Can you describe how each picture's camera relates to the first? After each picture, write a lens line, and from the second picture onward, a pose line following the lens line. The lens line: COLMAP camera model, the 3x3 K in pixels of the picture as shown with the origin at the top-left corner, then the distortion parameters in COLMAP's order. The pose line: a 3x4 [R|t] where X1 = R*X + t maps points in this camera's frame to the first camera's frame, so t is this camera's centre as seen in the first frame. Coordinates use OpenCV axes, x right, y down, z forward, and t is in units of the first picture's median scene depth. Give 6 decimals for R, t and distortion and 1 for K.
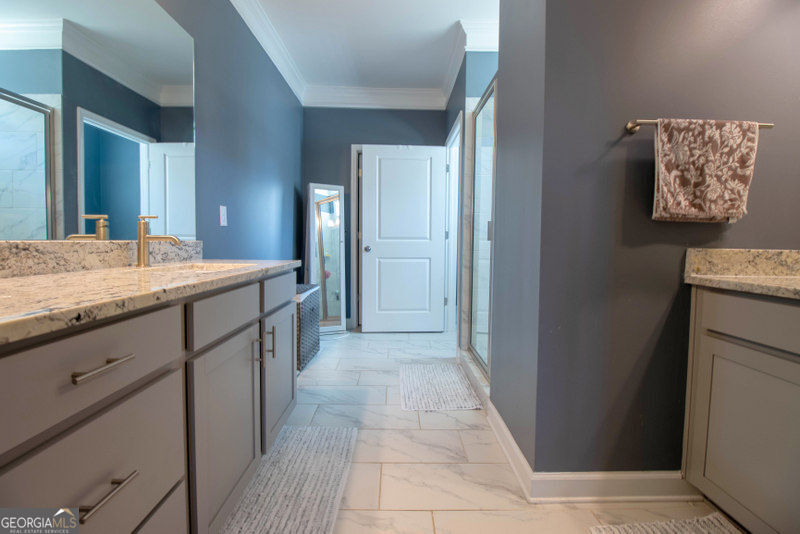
lens RADIAL K [[378.5, 0, 399.8], [0, 378.5, 262.5], [0, 0, 1]] dist [-0.003035, -0.000541]
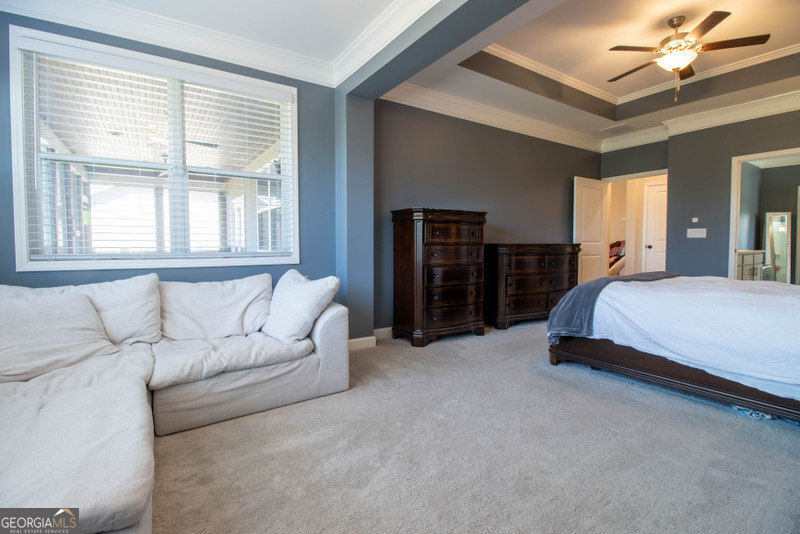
lens RADIAL K [[378.5, 0, 399.8], [0, 378.5, 262.5], [0, 0, 1]] dist [-0.003035, -0.000541]
pose [[0.555264, 0.005980, -0.831653, 0.317493], [-0.035656, 0.999226, -0.016621, 0.141977], [0.830910, 0.038882, 0.555047, -1.554567]]
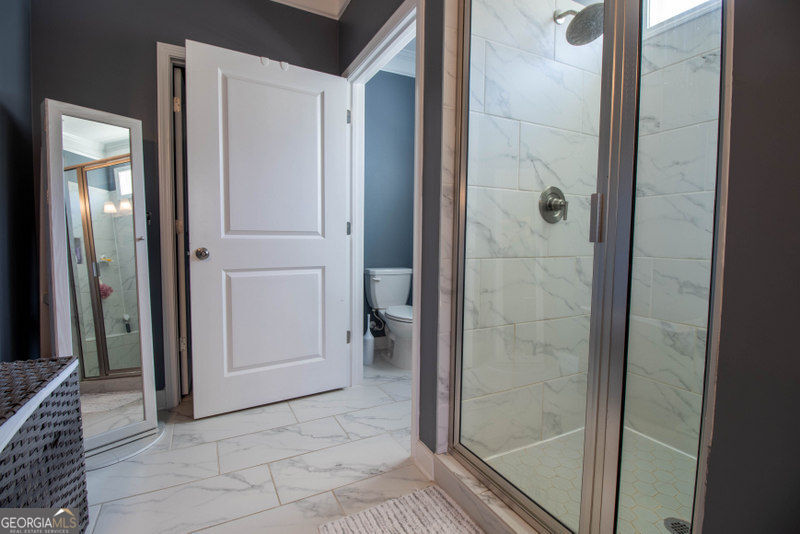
lens RADIAL K [[378.5, 0, 399.8], [0, 378.5, 262.5], [0, 0, 1]] dist [-0.003035, -0.000541]
pose [[0.890283, -0.027151, 0.454597, -0.079780], [0.019838, 0.999586, 0.020849, -0.028840], [-0.454975, -0.009543, 0.890453, 0.425969]]
